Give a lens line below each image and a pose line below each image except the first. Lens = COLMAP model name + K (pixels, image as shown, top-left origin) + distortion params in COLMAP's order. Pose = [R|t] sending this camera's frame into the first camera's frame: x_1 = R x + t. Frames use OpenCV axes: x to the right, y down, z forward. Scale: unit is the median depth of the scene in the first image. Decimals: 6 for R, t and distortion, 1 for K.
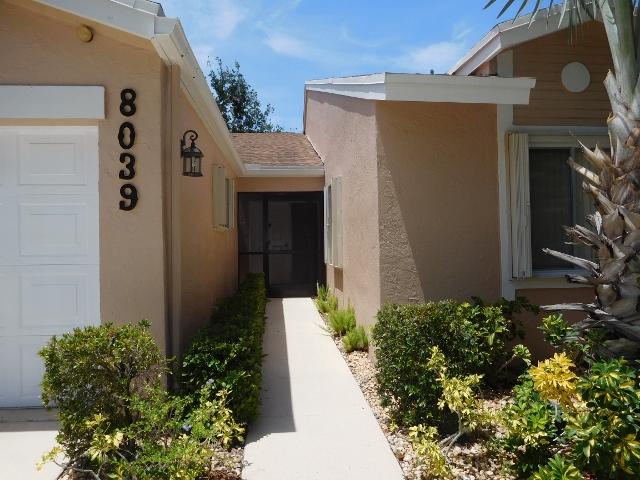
lens RADIAL K [[474.1, 0, 320.5], [0, 474.1, 238.4], [0, 0, 1]] dist [0.005082, 0.003243]
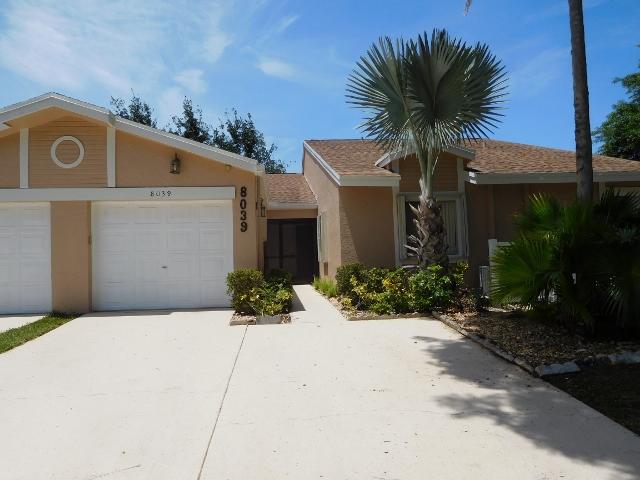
lens RADIAL K [[474.1, 0, 319.6], [0, 474.1, 239.6], [0, 0, 1]] dist [0.005082, 0.003243]
pose [[0.999897, -0.011729, 0.008318, 0.001378], [0.012006, 0.999347, -0.034071, 0.035726], [-0.007913, 0.034168, 0.999385, -0.732248]]
